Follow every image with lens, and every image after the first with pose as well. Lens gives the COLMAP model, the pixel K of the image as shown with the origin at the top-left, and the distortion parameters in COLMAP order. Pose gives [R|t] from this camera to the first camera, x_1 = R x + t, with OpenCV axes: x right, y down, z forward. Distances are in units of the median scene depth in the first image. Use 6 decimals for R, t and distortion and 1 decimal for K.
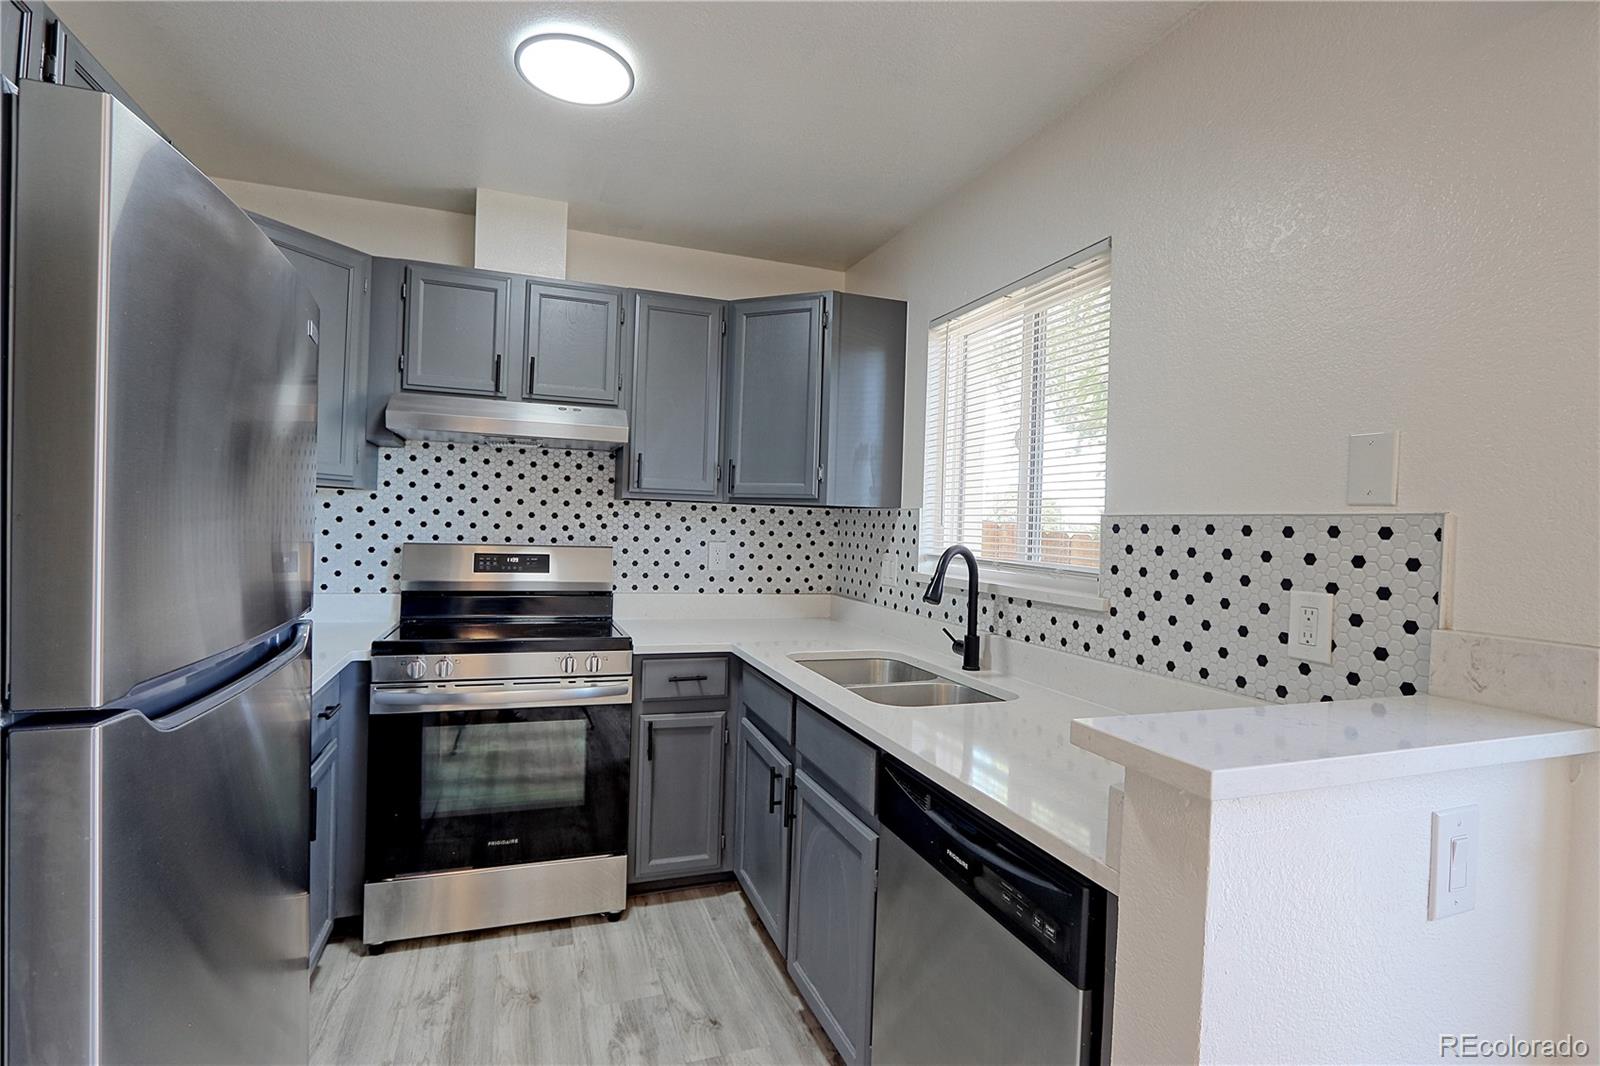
lens RADIAL K [[767.4, 0, 797.0], [0, 767.4, 520.0], [0, 0, 1]] dist [-0.021649, 0.005653]
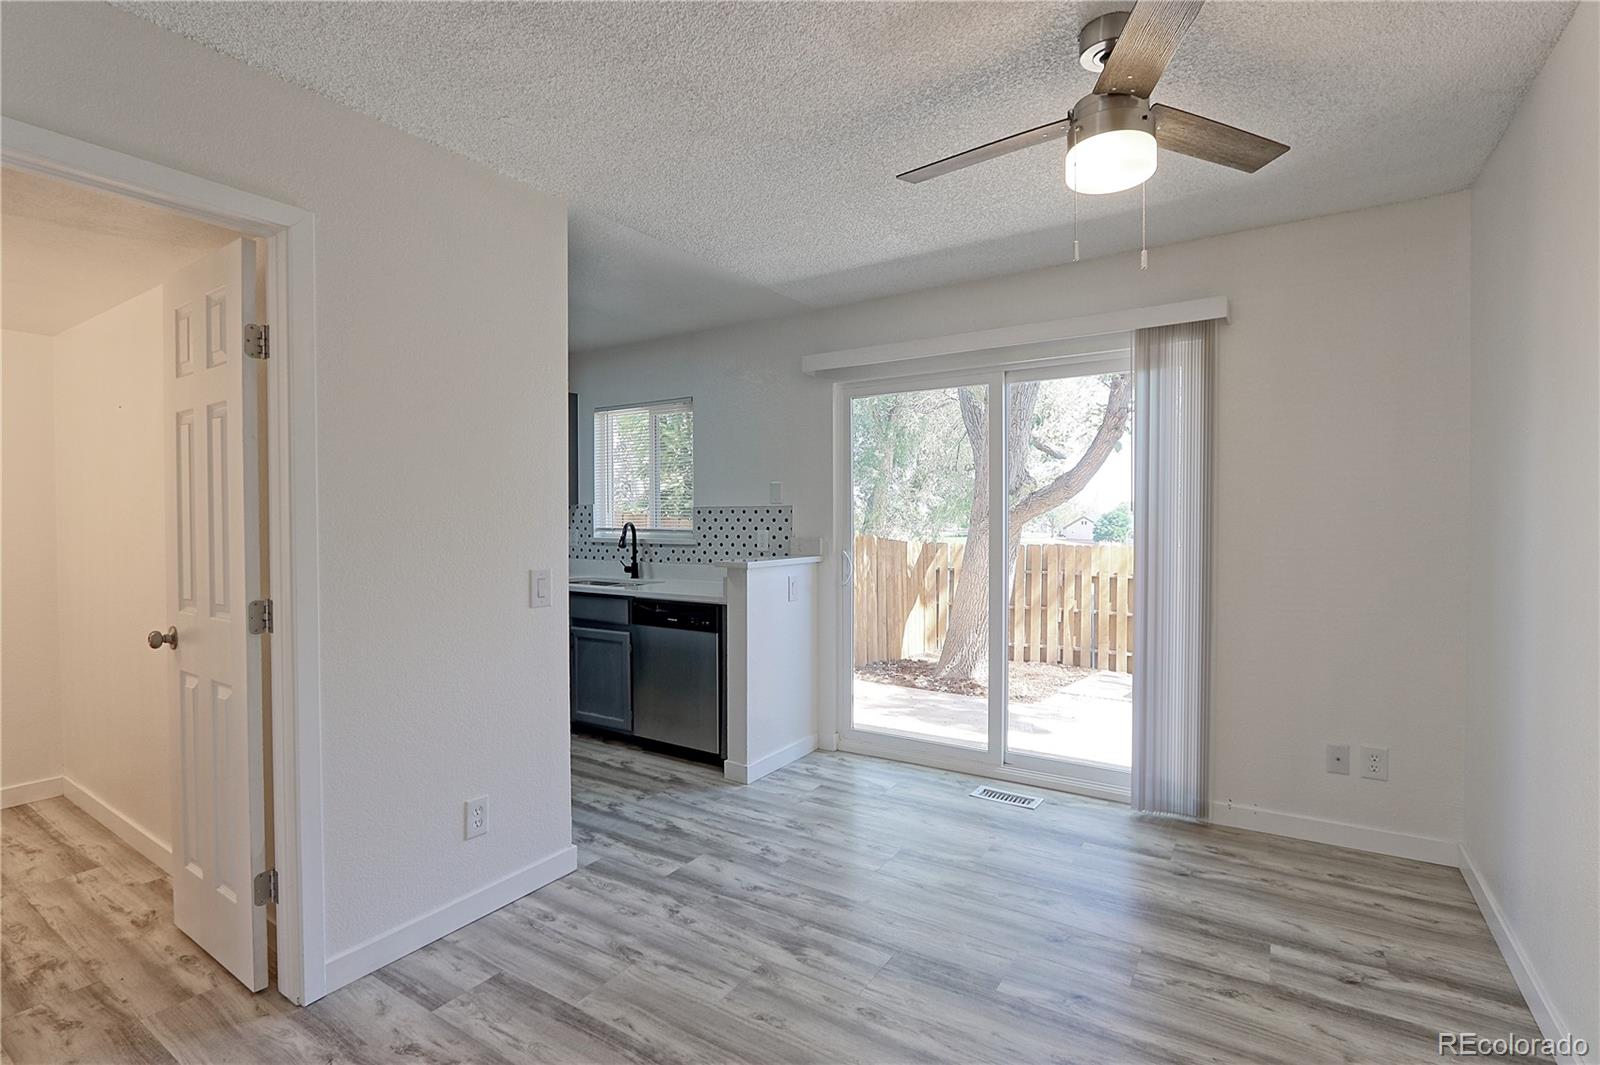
lens RADIAL K [[767.4, 0, 798.0], [0, 767.4, 522.9], [0, 0, 1]] dist [-0.021649, 0.005653]
pose [[0.805236, -0.061480, 0.589759, -0.608476], [0.037568, 0.997902, 0.052733, -0.055332], [-0.591763, -0.020306, 0.805856, -0.928707]]
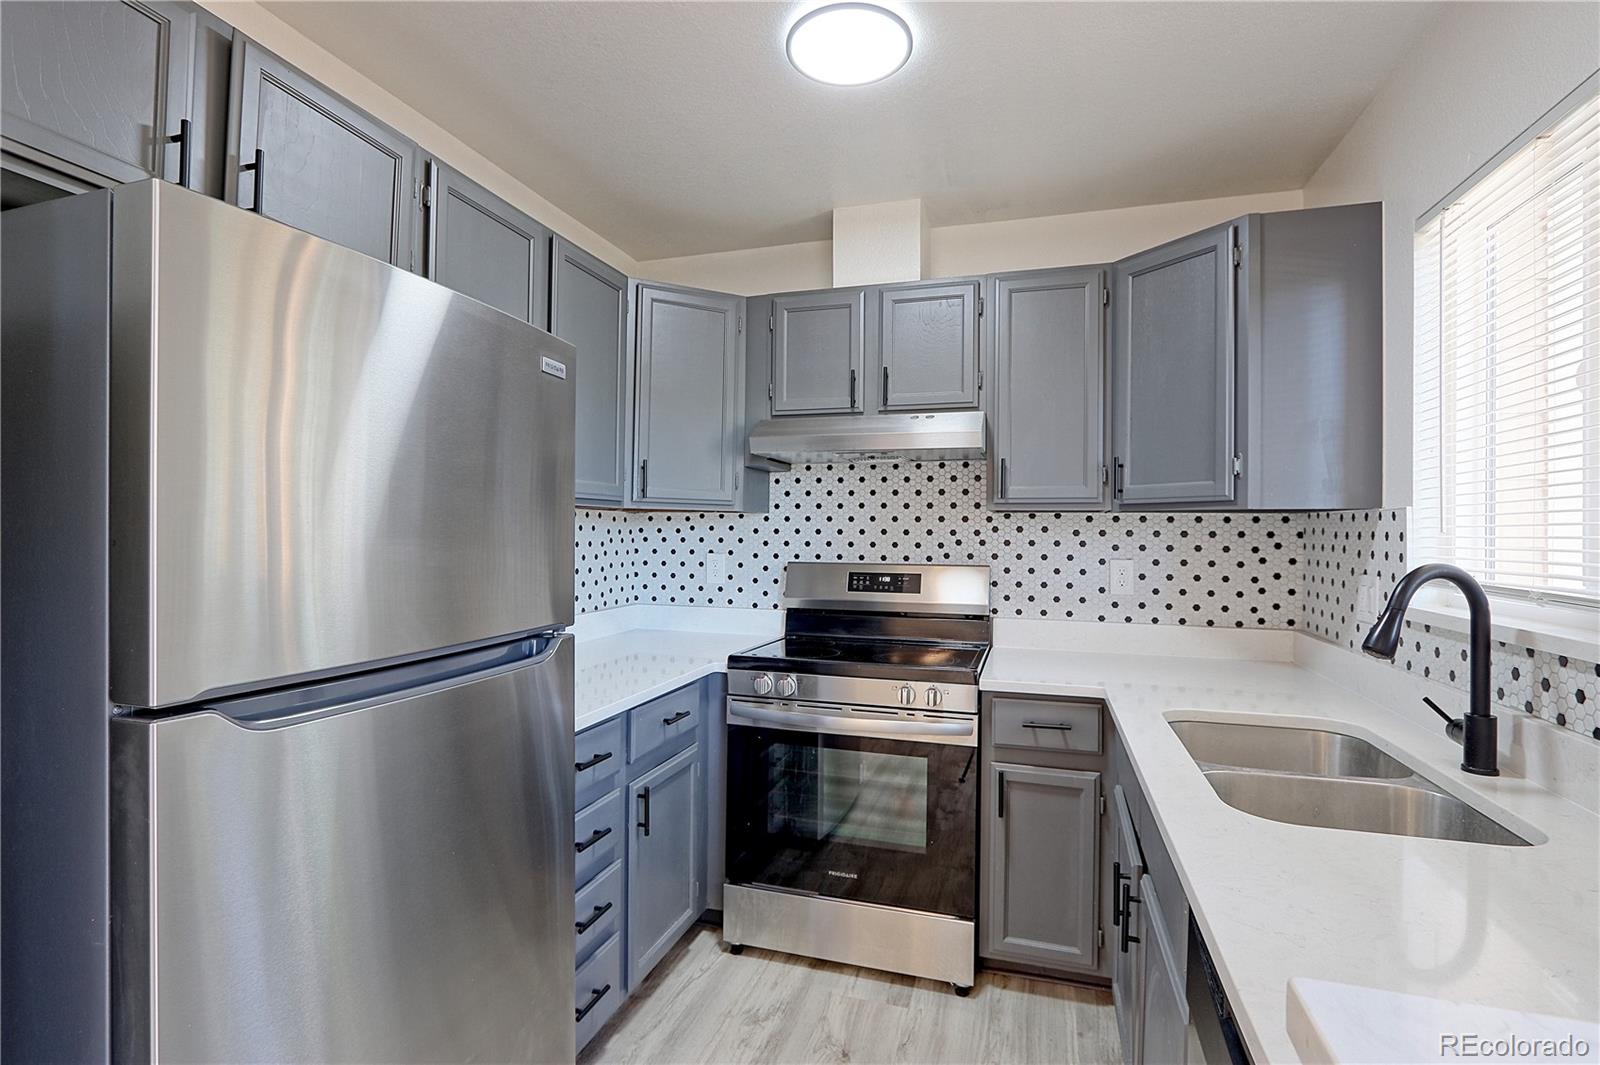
lens RADIAL K [[767.4, 0, 795.4], [0, 767.4, 523.4], [0, 0, 1]] dist [-0.021649, 0.005653]
pose [[0.791365, -0.032376, -0.610487, 0.152209], [0.020370, 0.999439, -0.026598, 0.005733], [0.611005, 0.008614, 0.791580, 0.182962]]
